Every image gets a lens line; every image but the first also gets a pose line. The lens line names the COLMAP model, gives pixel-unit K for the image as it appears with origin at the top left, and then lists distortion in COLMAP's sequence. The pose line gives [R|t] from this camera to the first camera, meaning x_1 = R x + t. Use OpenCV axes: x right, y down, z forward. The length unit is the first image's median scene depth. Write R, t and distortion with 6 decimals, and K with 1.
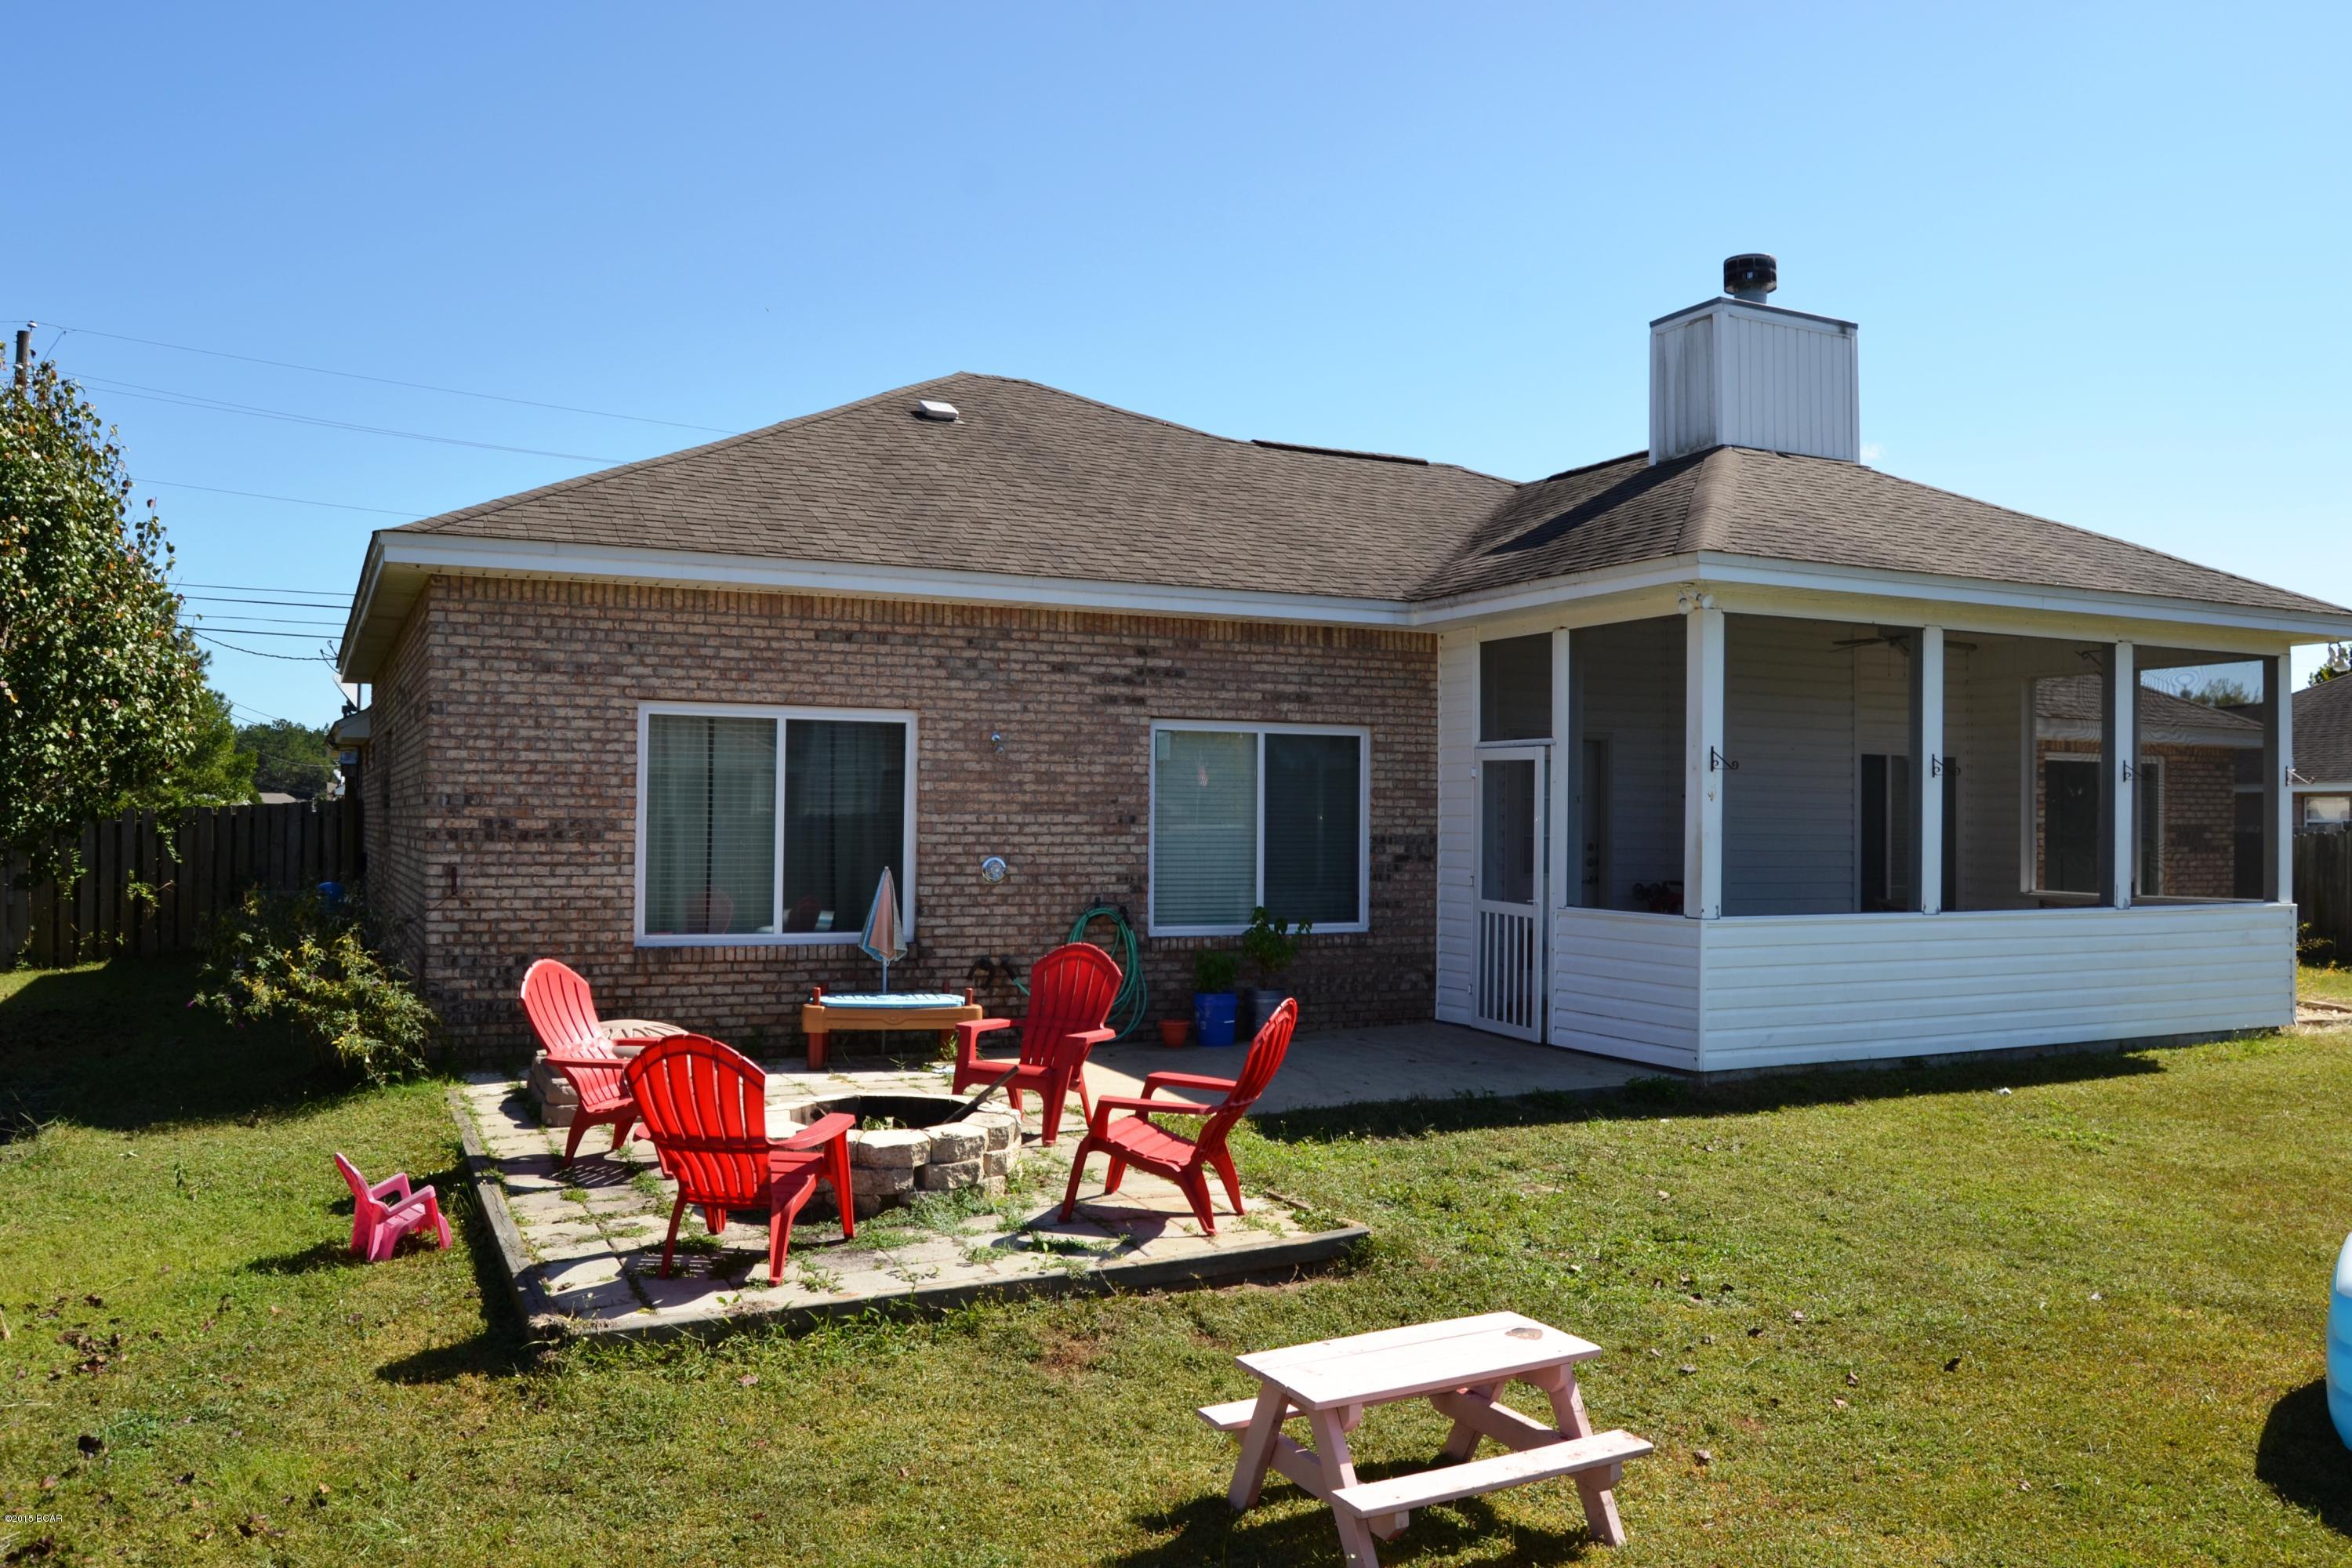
lens RADIAL K [[1854.4, 0, 1175.2], [0, 1854.4, 790.8], [0, 0, 1]] dist [-0.098455, 0.035627]
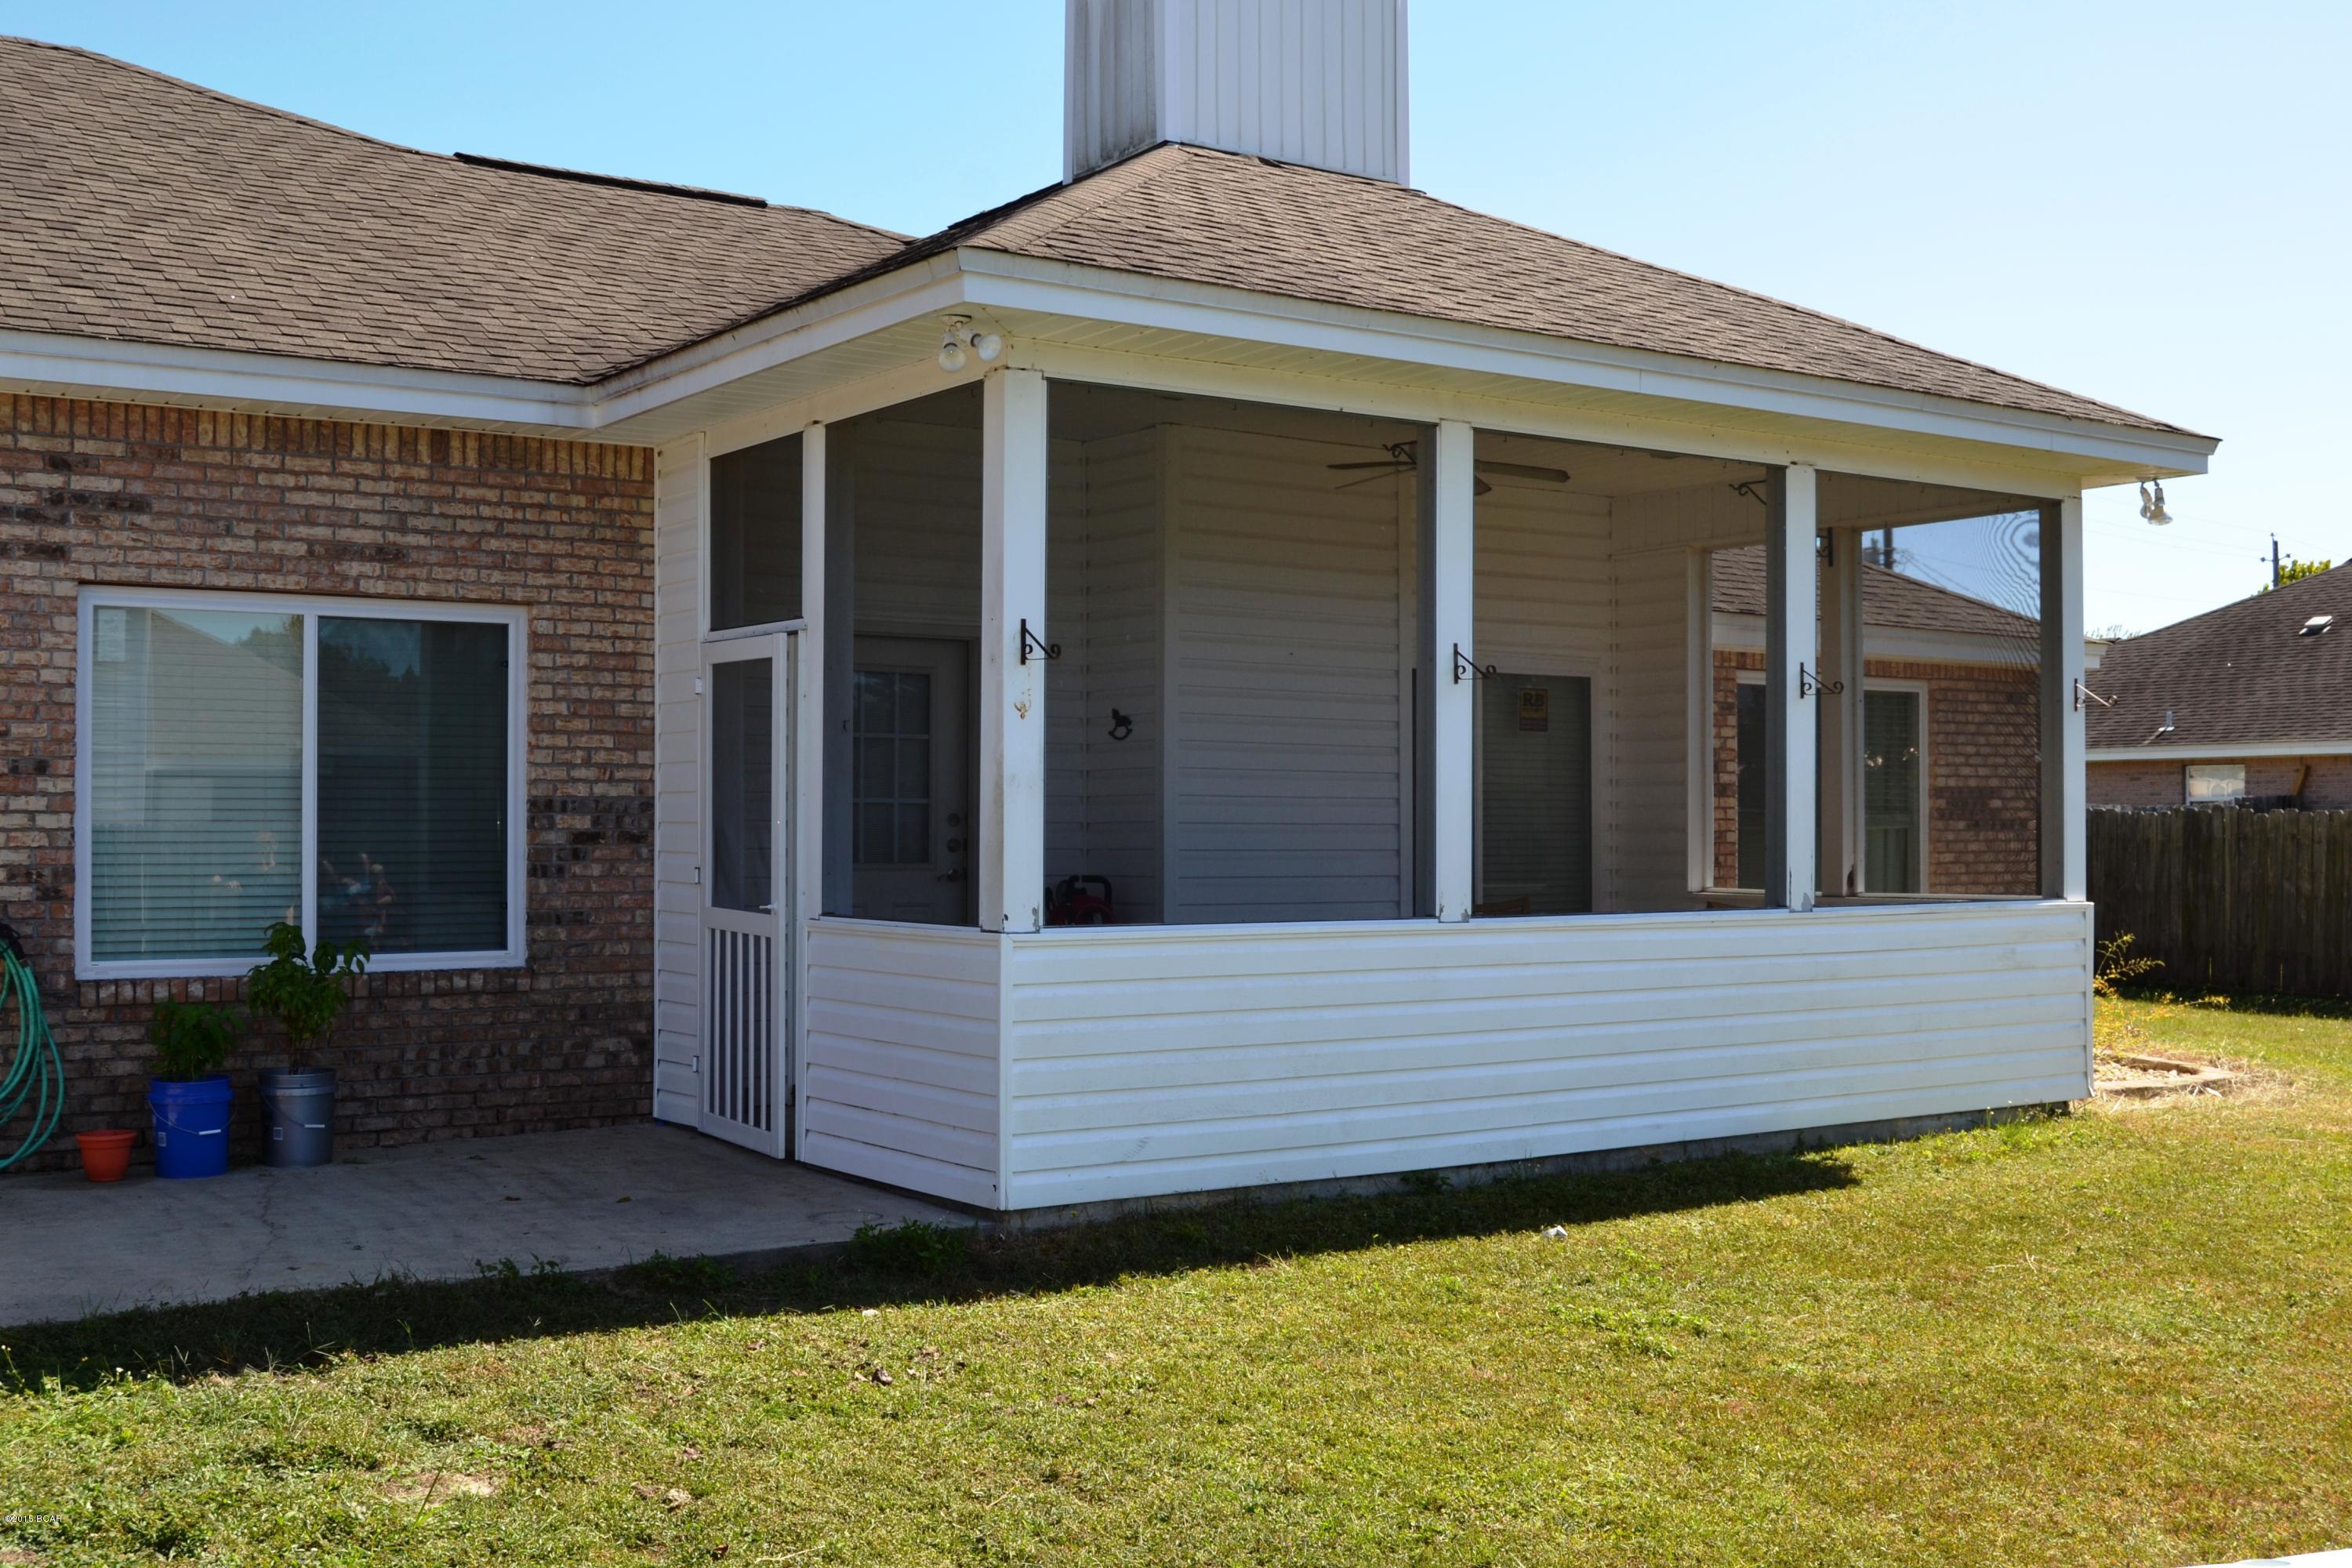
lens RADIAL K [[2517.9, 0, 1175.2], [0, 2517.9, 787.3], [0, 0, 1]] dist [-0.071801, 0.000000]
pose [[0.987189, -0.006028, 0.159441, 0.188713], [0.005999, 0.999982, 0.000664, 0.022657], [-0.159442, 0.000301, 0.987207, 0.216429]]
